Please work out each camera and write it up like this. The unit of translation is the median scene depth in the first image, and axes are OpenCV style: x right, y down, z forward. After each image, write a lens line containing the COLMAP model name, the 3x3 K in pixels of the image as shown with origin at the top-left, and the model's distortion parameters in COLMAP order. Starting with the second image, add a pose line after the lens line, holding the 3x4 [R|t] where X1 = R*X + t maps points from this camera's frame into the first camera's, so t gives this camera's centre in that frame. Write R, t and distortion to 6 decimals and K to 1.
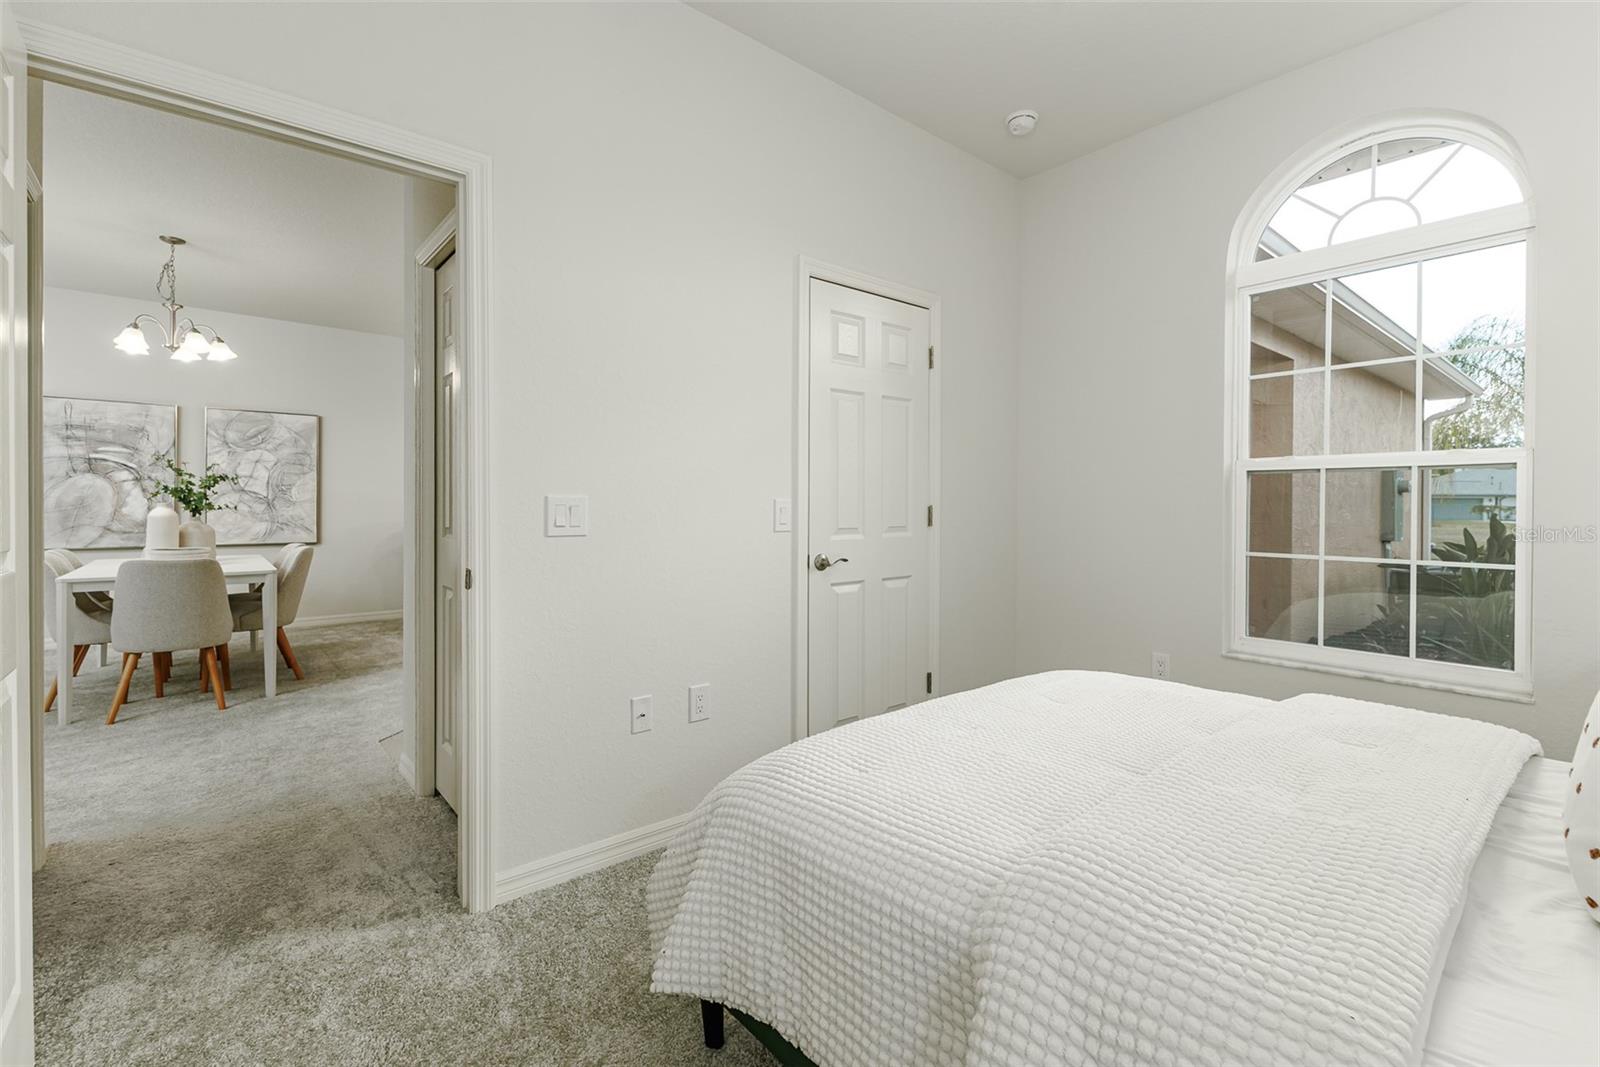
lens RADIAL K [[714.2, 0, 799.5], [0, 714.2, 516.1], [0, 0, 1]] dist [-0.001907, -0.000328]
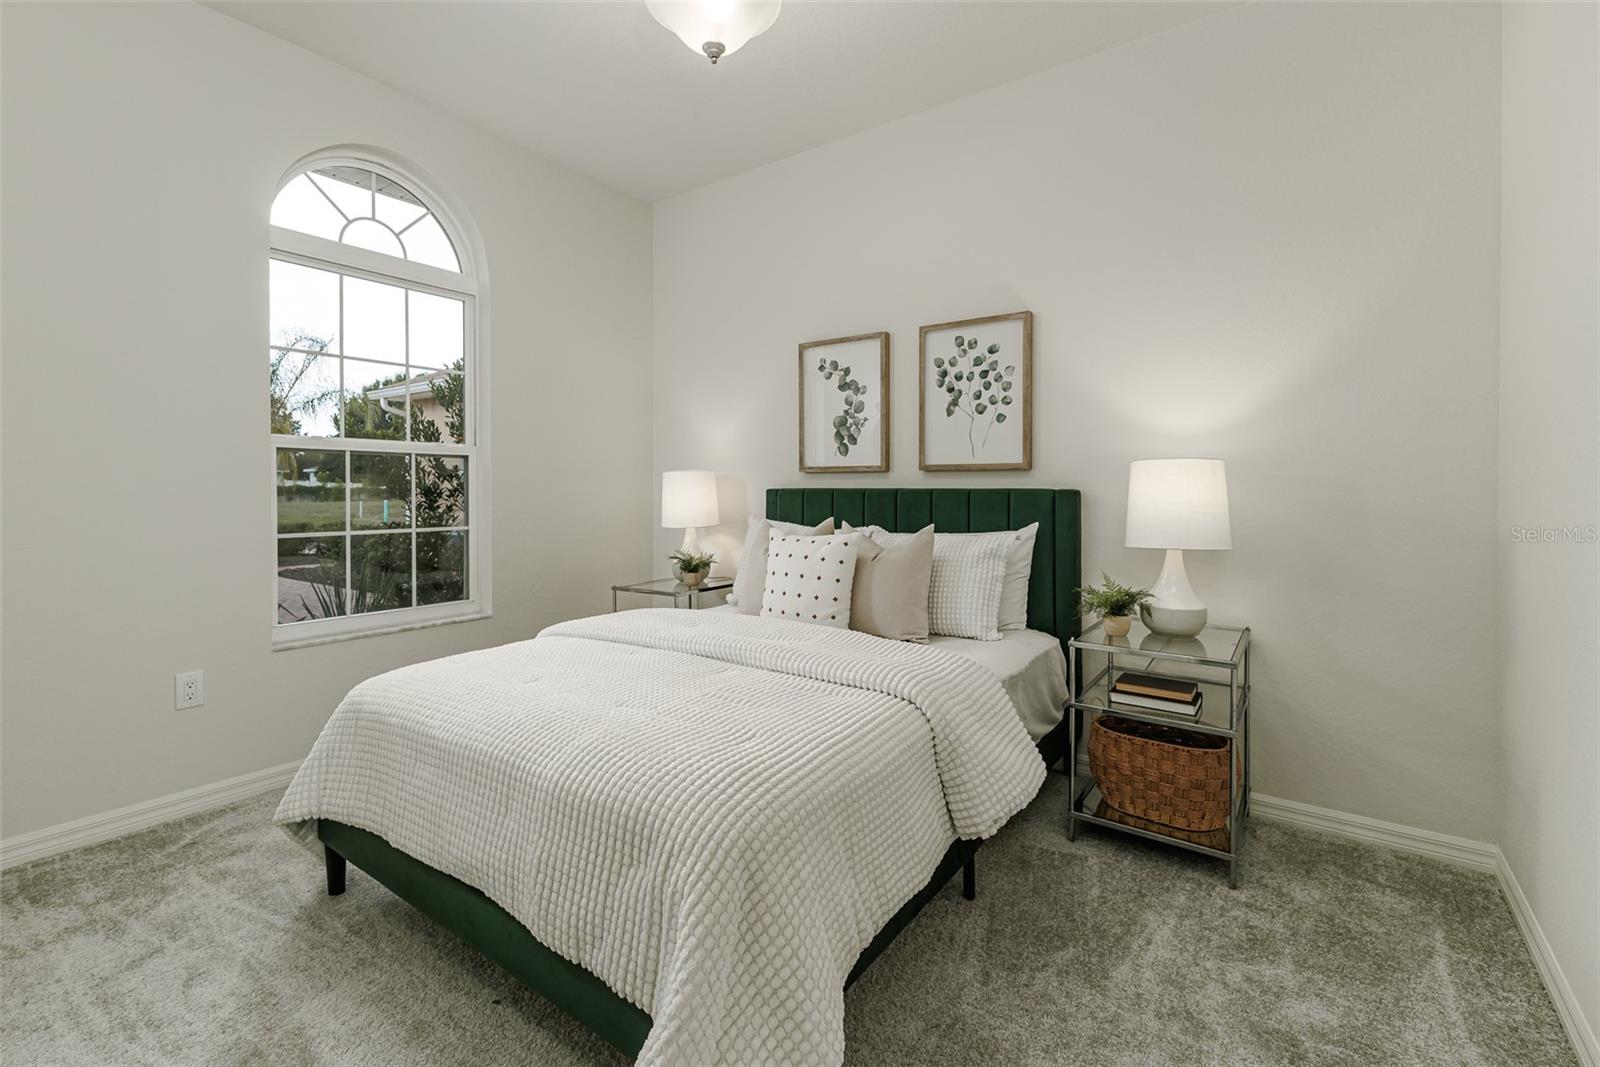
lens RADIAL K [[714.2, 0, 812.1], [0, 714.2, 494.6], [0, 0, 1]] dist [-0.001907, -0.000328]
pose [[-0.237028, -0.017158, 0.971351, -0.536530], [0.008063, 0.999775, 0.019628, -0.017010], [-0.971469, 0.012484, -0.236836, 0.640881]]
